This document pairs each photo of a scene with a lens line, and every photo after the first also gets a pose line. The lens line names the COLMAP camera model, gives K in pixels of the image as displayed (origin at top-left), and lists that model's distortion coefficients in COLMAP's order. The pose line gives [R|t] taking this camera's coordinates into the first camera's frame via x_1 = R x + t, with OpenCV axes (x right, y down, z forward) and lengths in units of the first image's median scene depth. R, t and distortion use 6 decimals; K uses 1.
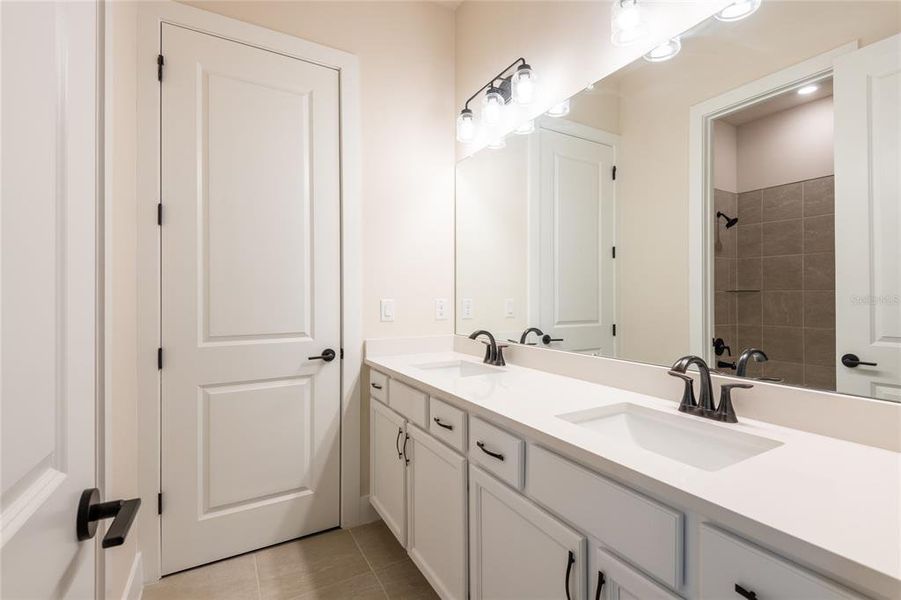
lens RADIAL K [[416.5, 0, 466.8], [0, 416.5, 297.0], [0, 0, 1]] dist [0.001366, -0.000141]
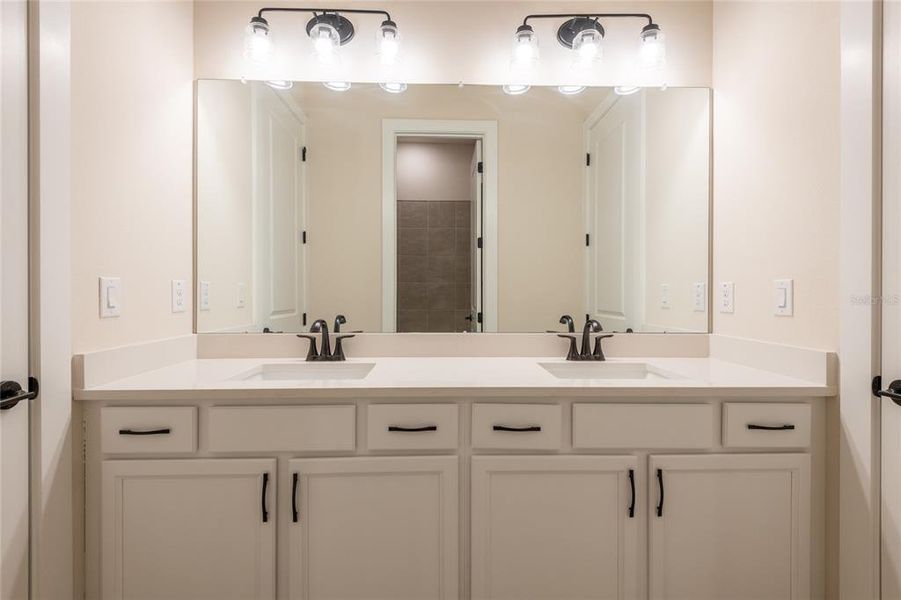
lens RADIAL K [[416.5, 0, 466.8], [0, 416.5, 297.0], [0, 0, 1]] dist [0.001366, -0.000141]
pose [[0.479100, -0.005548, 0.877743, -0.472685], [-0.006563, 0.999929, 0.009903, 0.024696], [-0.877736, -0.010505, 0.479029, 0.338382]]
